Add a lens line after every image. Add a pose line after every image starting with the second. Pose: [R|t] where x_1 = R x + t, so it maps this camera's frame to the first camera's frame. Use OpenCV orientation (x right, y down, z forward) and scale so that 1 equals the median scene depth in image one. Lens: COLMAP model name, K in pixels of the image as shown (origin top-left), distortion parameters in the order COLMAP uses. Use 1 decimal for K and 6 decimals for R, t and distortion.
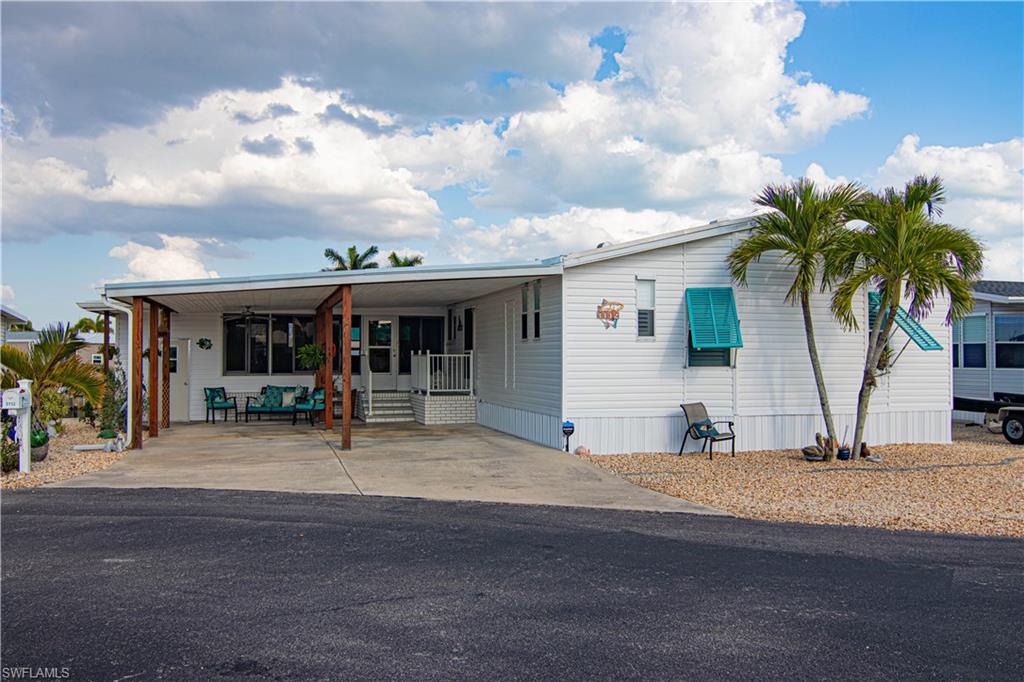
lens RADIAL K [[752.5, 0, 512.1], [0, 752.5, 345.1], [0, 0, 1]] dist [-0.002680, -0.000170]
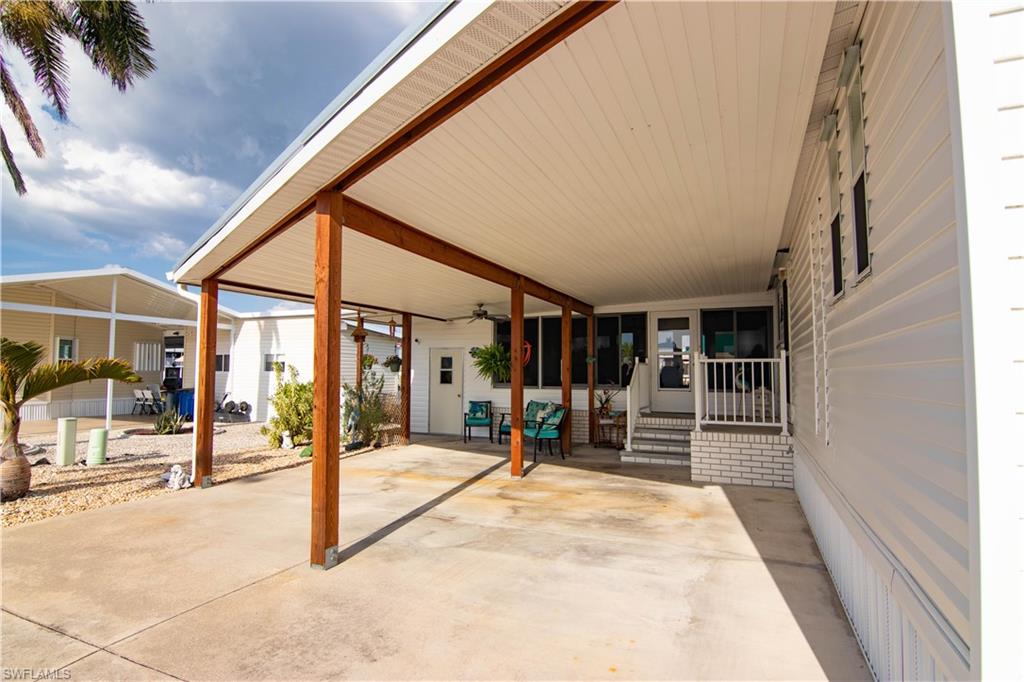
lens RADIAL K [[512.7, 0, 515.8], [0, 512.7, 344.9], [0, 0, 1]] dist [-0.001951, -0.000629]
pose [[0.748785, -0.032974, -0.661992, 0.045204], [0.005523, 0.999037, -0.043515, 0.017195], [0.662790, 0.028928, 0.748247, 0.585004]]
